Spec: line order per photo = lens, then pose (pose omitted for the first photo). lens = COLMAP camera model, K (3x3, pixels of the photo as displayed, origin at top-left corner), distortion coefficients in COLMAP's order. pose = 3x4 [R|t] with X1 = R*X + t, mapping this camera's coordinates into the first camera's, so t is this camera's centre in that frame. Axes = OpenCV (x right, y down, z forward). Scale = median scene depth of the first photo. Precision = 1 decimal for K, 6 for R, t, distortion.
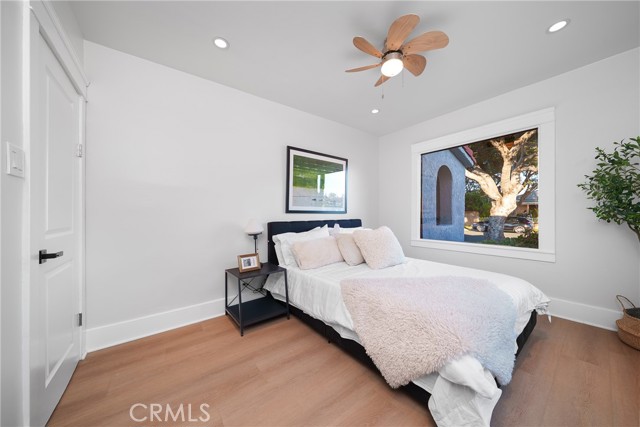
lens RADIAL K [[220.0, 0, 321.3], [0, 220.0, 213.7], [0, 0, 1]] dist [-0.000440, -0.000020]
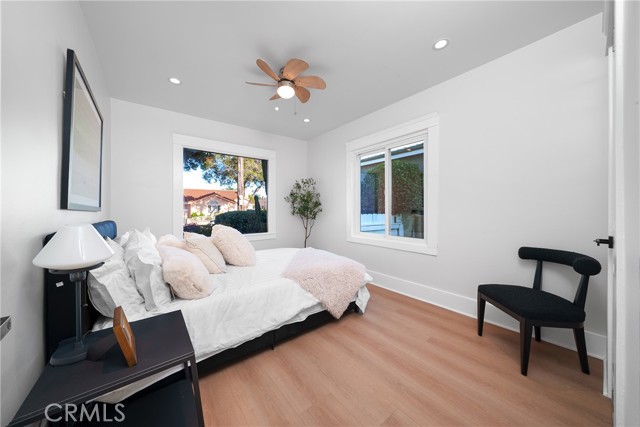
lens RADIAL K [[220.0, 0, 321.3], [0, 220.0, 213.7], [0, 0, 1]] dist [-0.000440, -0.000020]
pose [[-0.022315, -0.006305, 0.999731, -0.965289], [0.009748, 0.999931, 0.006524, 0.018860], [-0.999703, 0.009891, -0.022252, 0.890312]]
